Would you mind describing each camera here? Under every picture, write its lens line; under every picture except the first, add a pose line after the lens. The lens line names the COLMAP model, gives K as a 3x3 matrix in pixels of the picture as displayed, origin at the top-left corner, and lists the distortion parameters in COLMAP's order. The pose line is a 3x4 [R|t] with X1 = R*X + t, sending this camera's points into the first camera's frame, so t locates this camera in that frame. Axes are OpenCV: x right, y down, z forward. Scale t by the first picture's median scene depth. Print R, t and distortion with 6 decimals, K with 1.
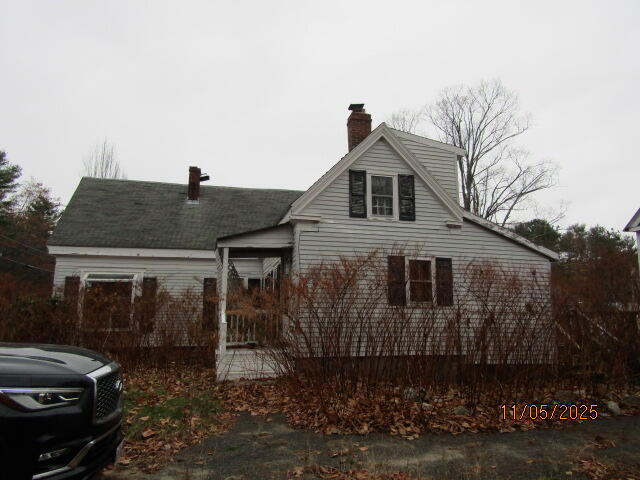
lens RADIAL K [[456.5, 0, 318.8], [0, 456.5, 241.8], [0, 0, 1]] dist [-0.004001, -0.006226]
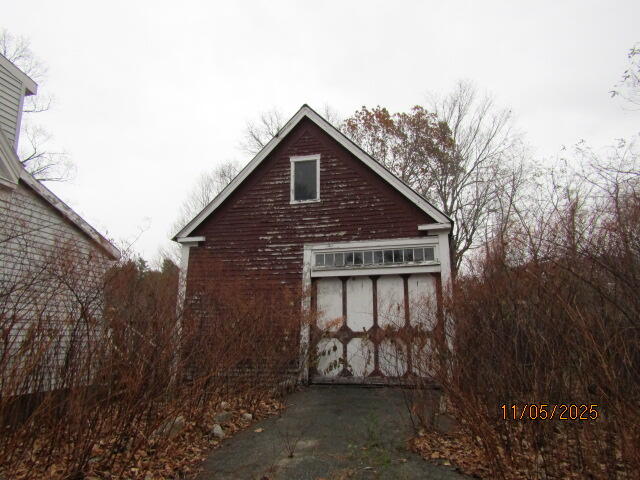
lens RADIAL K [[456.5, 0, 318.8], [0, 456.5, 241.8], [0, 0, 1]] dist [-0.004001, -0.006226]
pose [[0.464380, 0.167355, 0.869680, -0.045313], [-0.150533, 0.982610, -0.108706, 0.041434], [-0.872749, -0.080435, 0.481497, 0.246114]]
